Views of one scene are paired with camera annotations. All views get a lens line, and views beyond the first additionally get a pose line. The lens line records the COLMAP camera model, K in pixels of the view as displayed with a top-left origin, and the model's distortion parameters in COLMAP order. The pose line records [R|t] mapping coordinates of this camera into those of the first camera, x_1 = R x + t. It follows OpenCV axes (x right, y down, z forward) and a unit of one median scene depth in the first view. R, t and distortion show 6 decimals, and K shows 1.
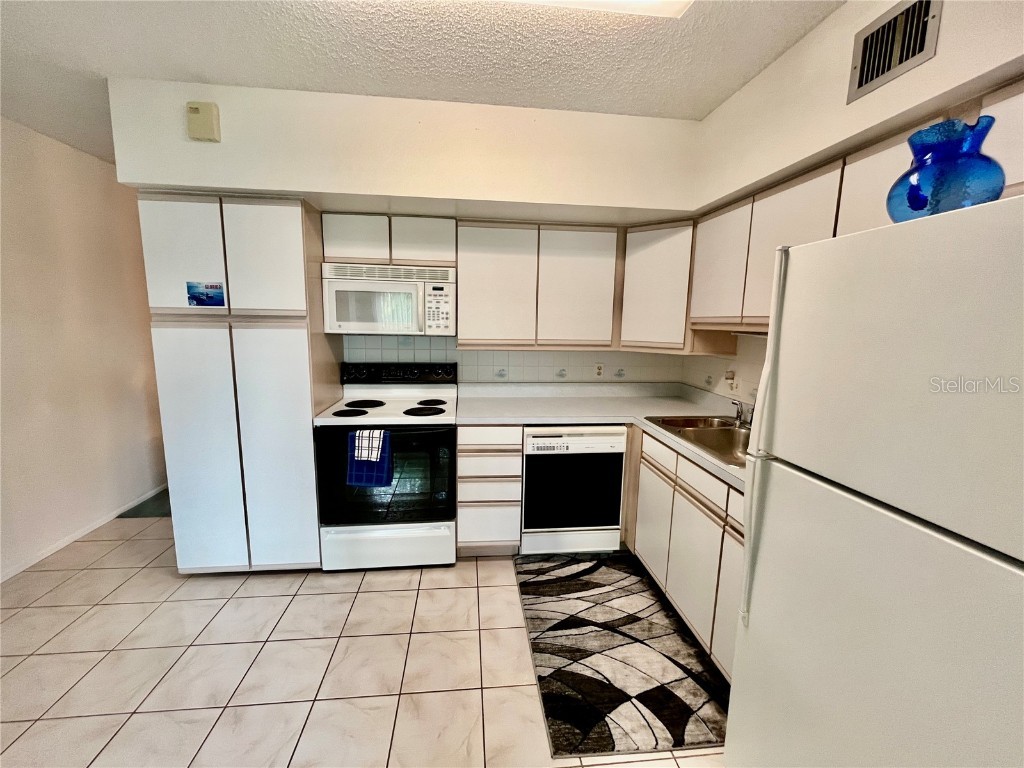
lens RADIAL K [[412.8, 0, 509.6], [0, 412.8, 382.1], [0, 0, 1]] dist [-0.003399, -0.000734]
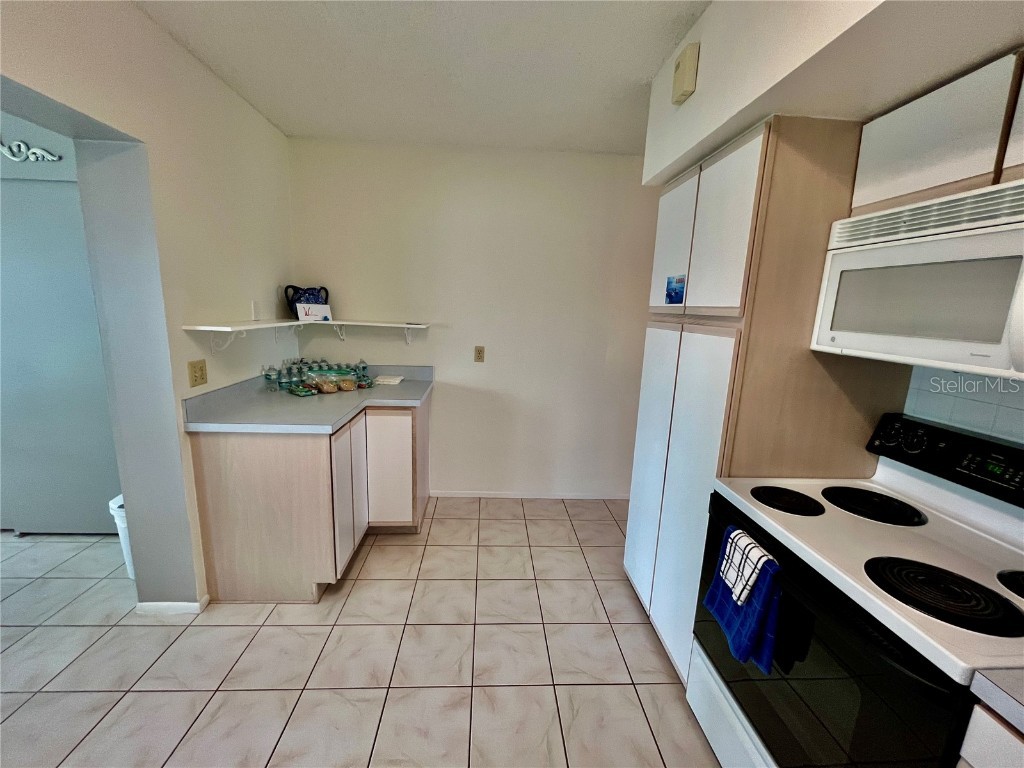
lens RADIAL K [[412.8, 0, 509.6], [0, 412.8, 382.1], [0, 0, 1]] dist [-0.003399, -0.000734]
pose [[-0.045928, 0.163469, -0.985479, 0.133557], [-0.189408, 0.967199, 0.169265, -0.095673], [0.980824, 0.194431, -0.013459, 0.627260]]
